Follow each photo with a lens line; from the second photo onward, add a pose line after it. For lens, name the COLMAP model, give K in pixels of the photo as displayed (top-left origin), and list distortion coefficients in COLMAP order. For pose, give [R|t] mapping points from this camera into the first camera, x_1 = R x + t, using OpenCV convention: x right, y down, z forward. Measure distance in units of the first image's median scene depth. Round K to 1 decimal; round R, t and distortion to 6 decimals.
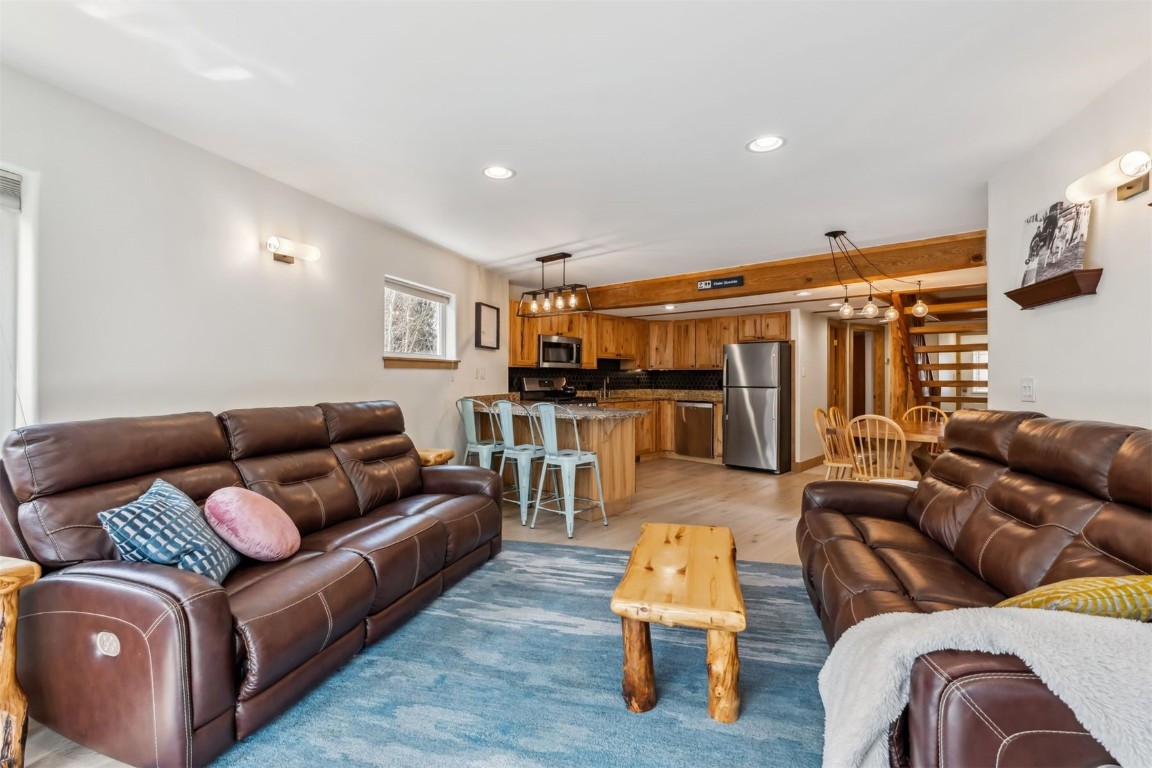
lens RADIAL K [[512.2, 0, 575.8], [0, 512.2, 376.7], [0, 0, 1]] dist [-0.001141, -0.000016]
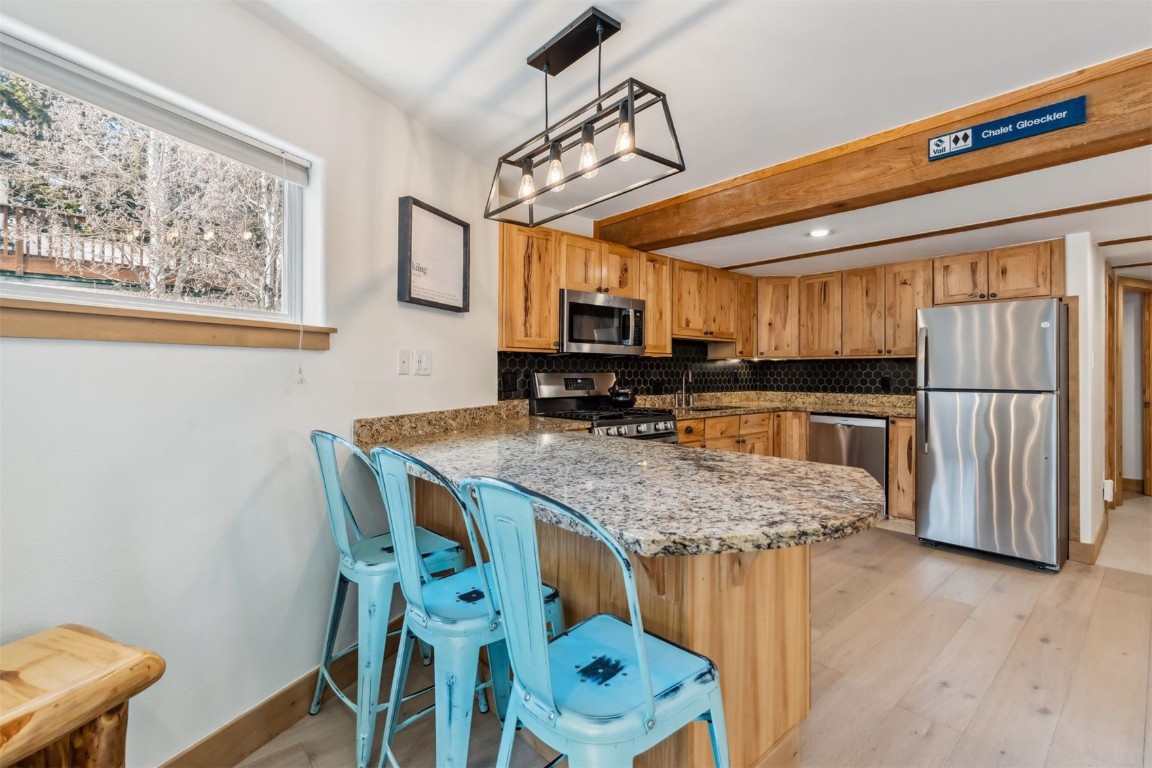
lens RADIAL K [[512.2, 0, 575.8], [0, 512.2, 376.7], [0, 0, 1]] dist [-0.001141, -0.000016]
pose [[0.993566, -0.001395, -0.113248, 0.000440], [0.002210, 0.999973, 0.007072, 0.002414], [0.113235, -0.007277, 0.993542, 0.438051]]
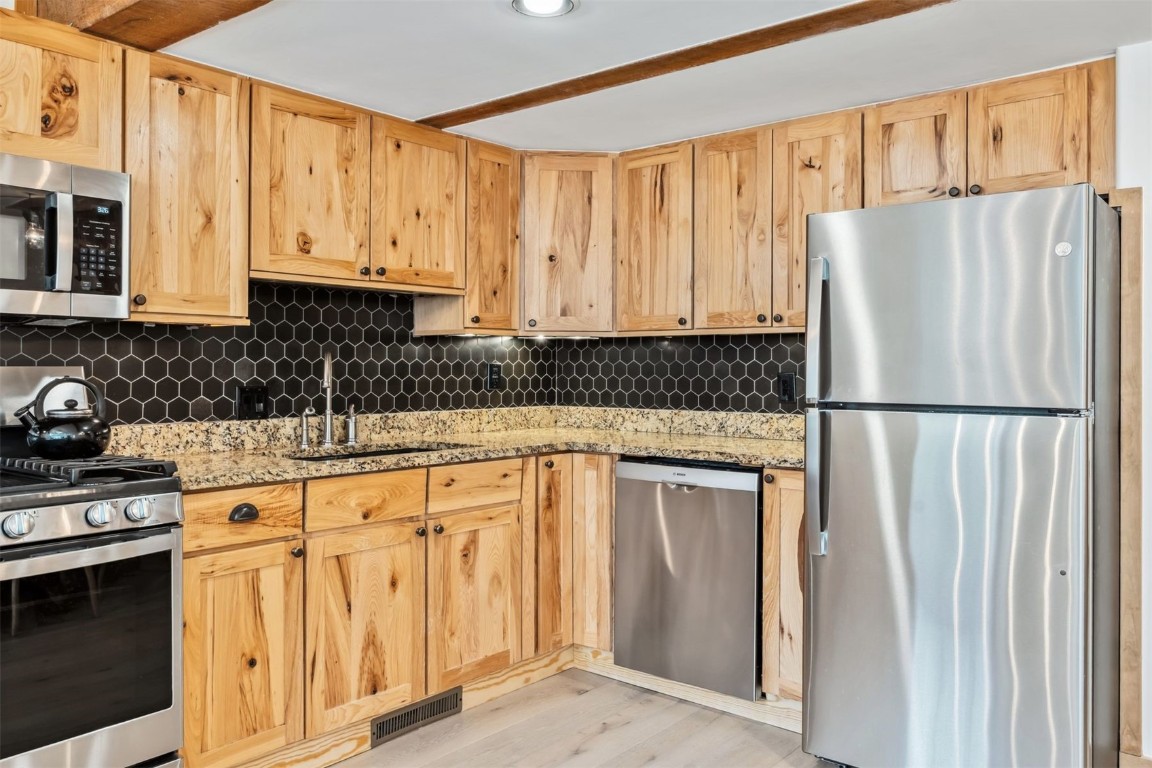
lens RADIAL K [[881.5, 0, 551.9], [0, 881.5, 382.0], [0, 0, 1]] dist [0.002444, 0.000238]
pose [[0.999455, -0.002433, 0.032924, 0.164341], [0.001894, 0.999864, 0.016407, 0.003476], [-0.032960, -0.016336, 0.999323, 0.618603]]
